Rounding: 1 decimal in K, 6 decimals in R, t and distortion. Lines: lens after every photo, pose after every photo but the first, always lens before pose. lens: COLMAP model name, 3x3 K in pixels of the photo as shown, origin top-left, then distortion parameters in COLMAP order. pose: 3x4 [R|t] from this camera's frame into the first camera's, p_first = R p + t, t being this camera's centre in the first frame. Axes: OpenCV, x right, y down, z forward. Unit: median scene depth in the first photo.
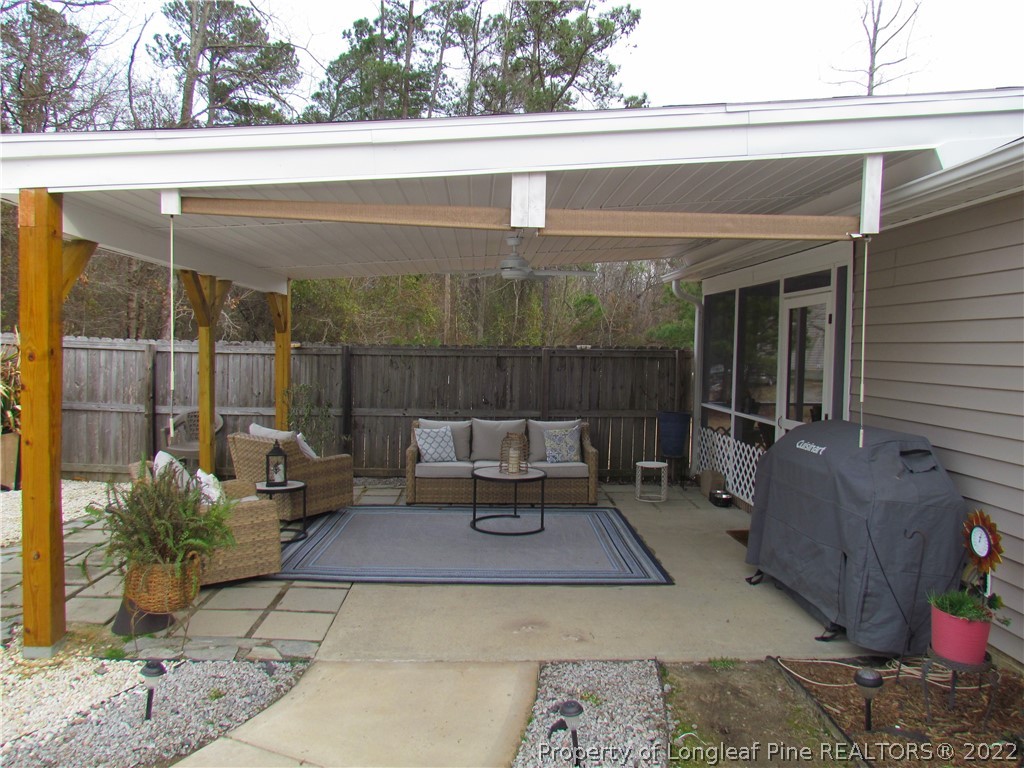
lens RADIAL K [[730.2, 0, 513.9], [0, 730.2, 388.0], [0, 0, 1]] dist [-0.031675, 0.011867]
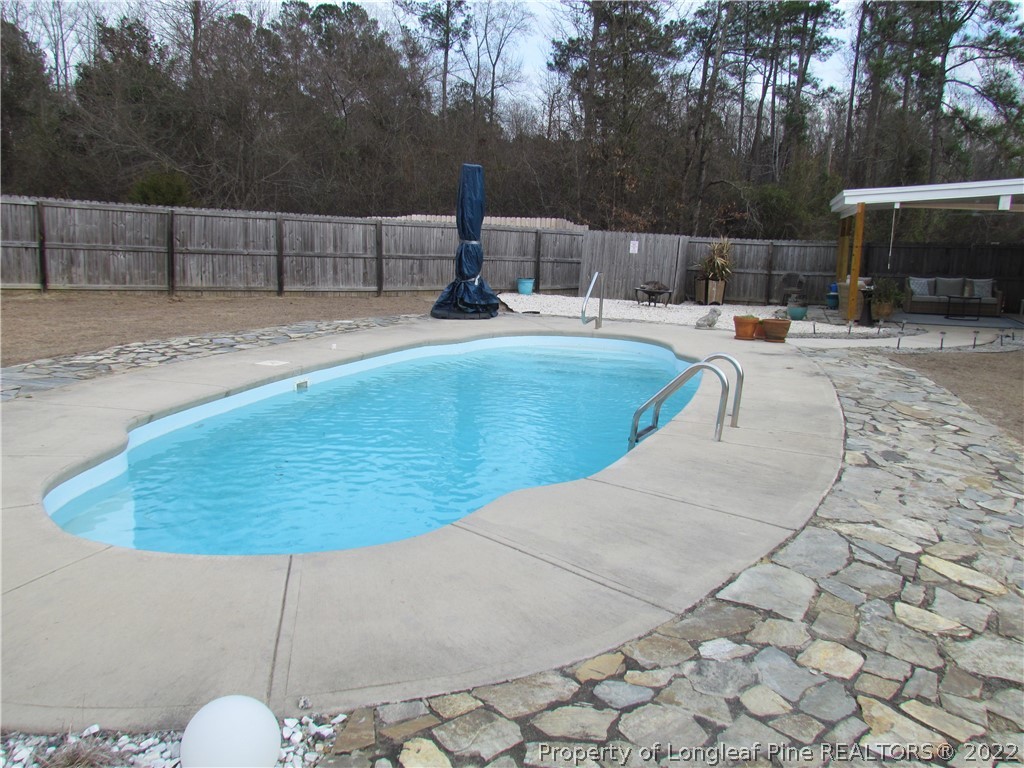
lens RADIAL K [[814.4, 0, 511.5], [0, 814.4, 384.0], [0, 0, 1]] dist [-0.038845, 0.019537]
pose [[0.936689, 0.053868, -0.345994, -0.365552], [-0.012143, 0.992499, 0.121648, 0.075734], [0.349952, -0.109745, 0.930317, -1.575989]]
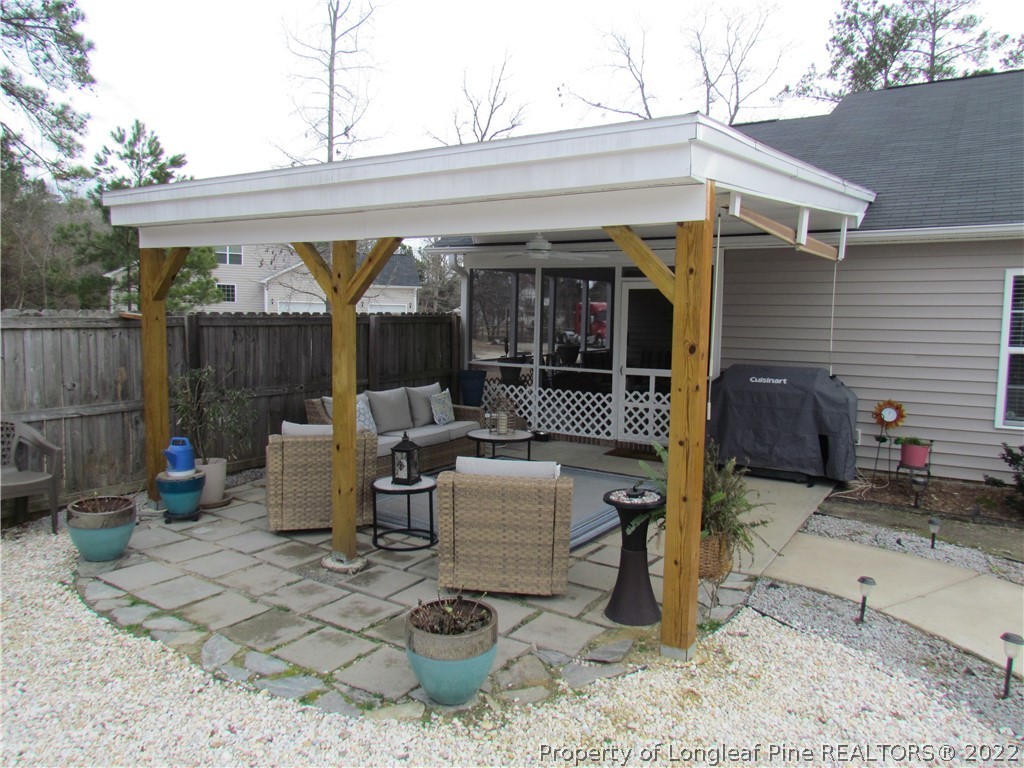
lens RADIAL K [[730.2, 0, 515.0], [0, 730.2, 390.5], [0, 0, 1]] dist [-0.031675, 0.011867]
pose [[0.563519, -0.094512, 0.820679, -0.683060], [0.035616, 0.995290, 0.090166, -0.035590], [-0.825335, -0.021581, 0.564231, 0.284015]]
